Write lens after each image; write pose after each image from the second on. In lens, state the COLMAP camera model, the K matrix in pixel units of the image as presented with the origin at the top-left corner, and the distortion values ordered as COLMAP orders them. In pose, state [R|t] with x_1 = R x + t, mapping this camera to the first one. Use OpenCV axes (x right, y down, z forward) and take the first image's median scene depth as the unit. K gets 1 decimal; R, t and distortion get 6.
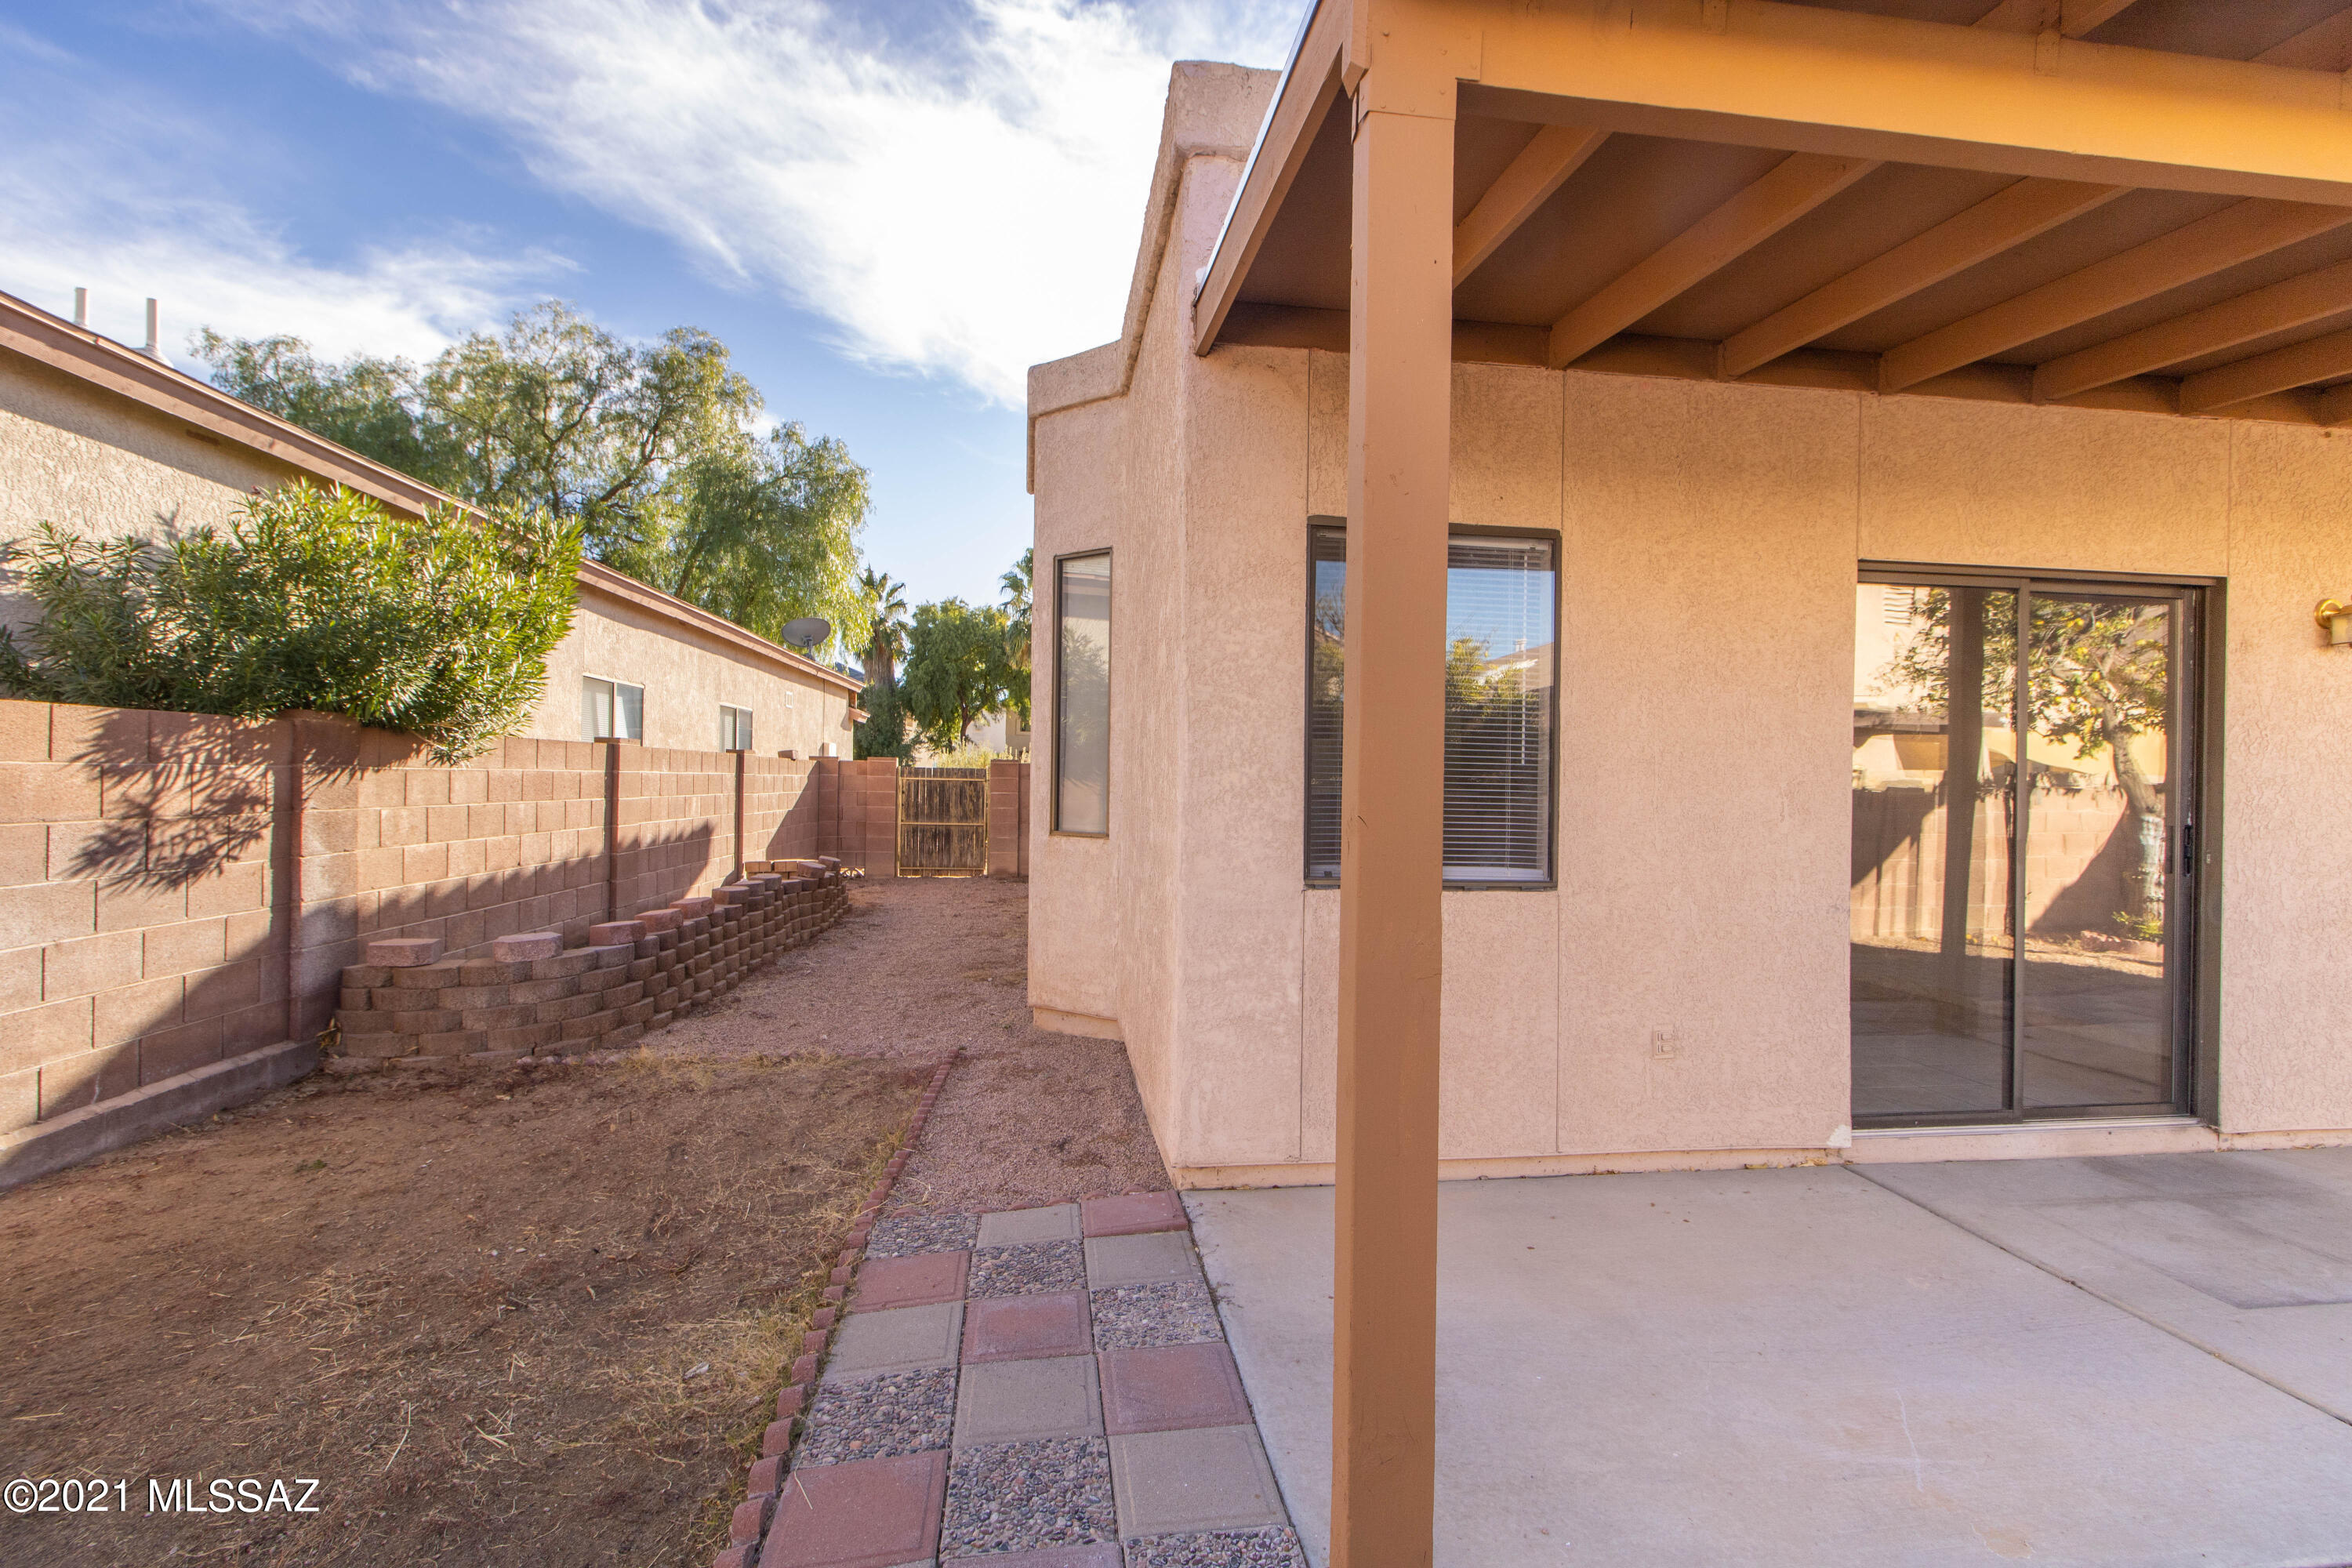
lens RADIAL K [[1088.2, 0, 1182.9], [0, 1088.2, 775.7], [0, 0, 1]] dist [0.002039, -0.000194]
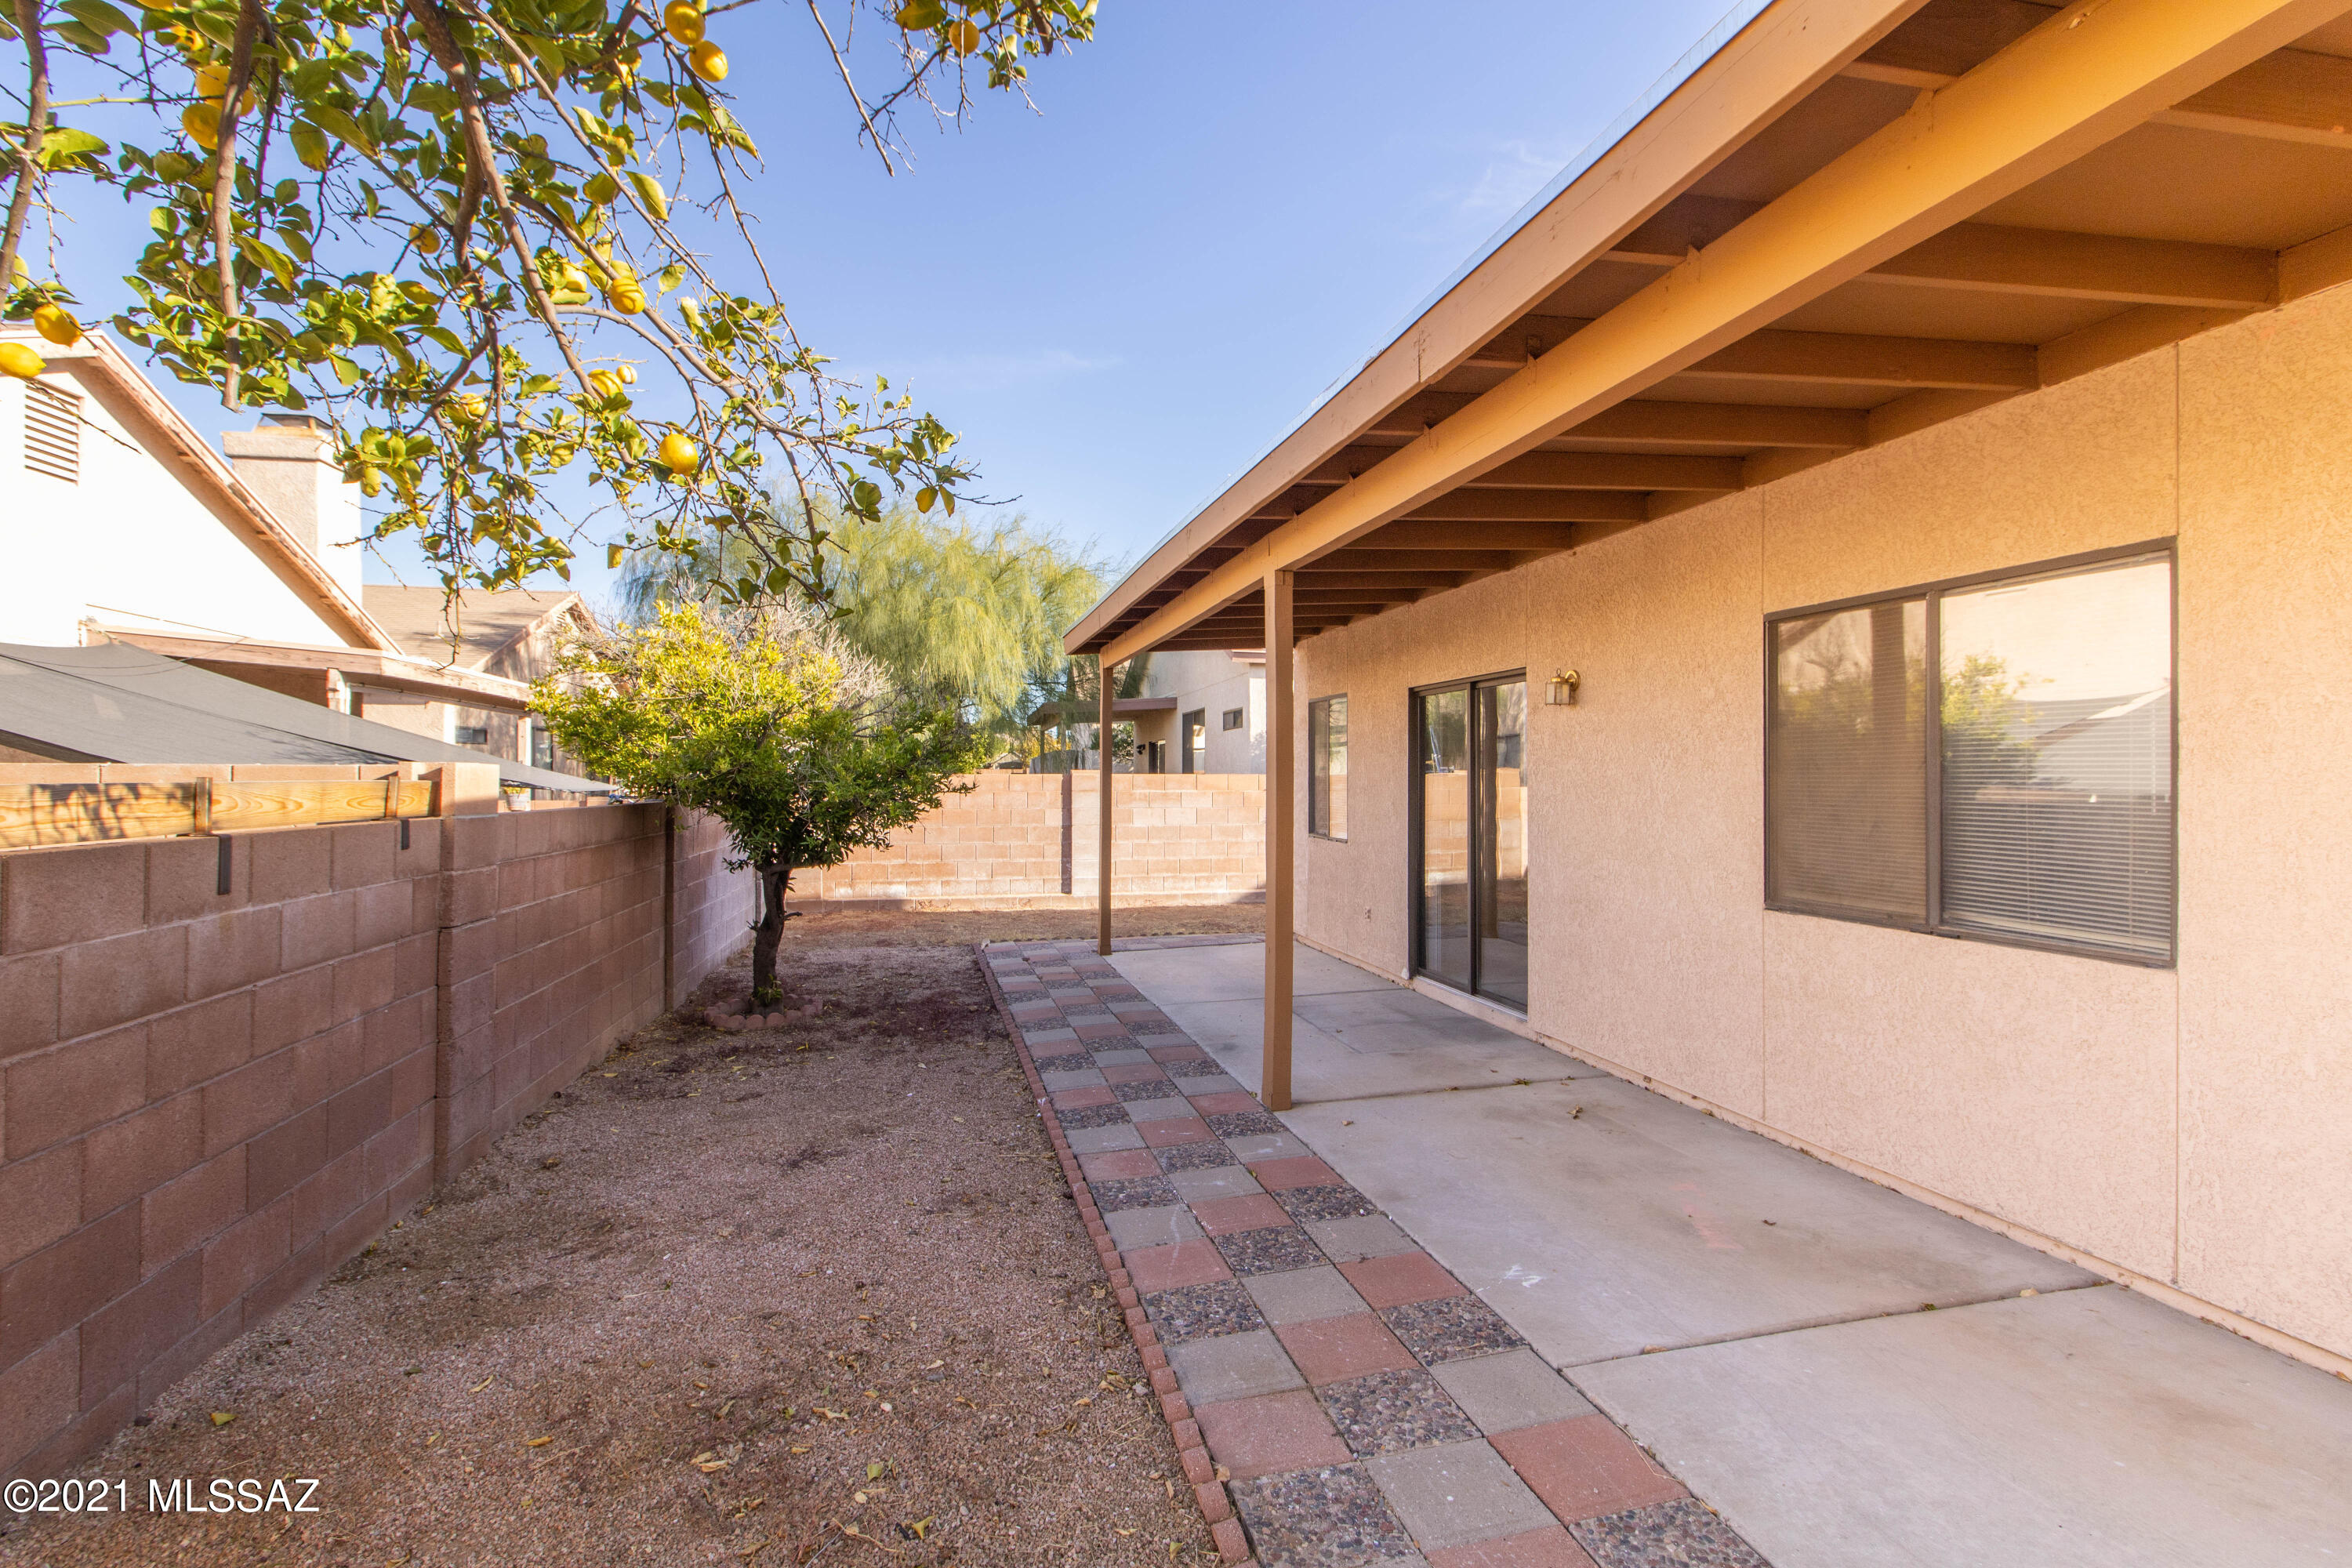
lens RADIAL K [[1088.2, 0, 1182.9], [0, 1088.2, 775.7], [0, 0, 1]] dist [0.002039, -0.000194]
pose [[0.097002, -0.021907, -0.995043, 2.401144], [-0.011278, 0.999669, -0.023108, 0.014242], [0.995220, 0.013464, 0.096723, 0.358791]]
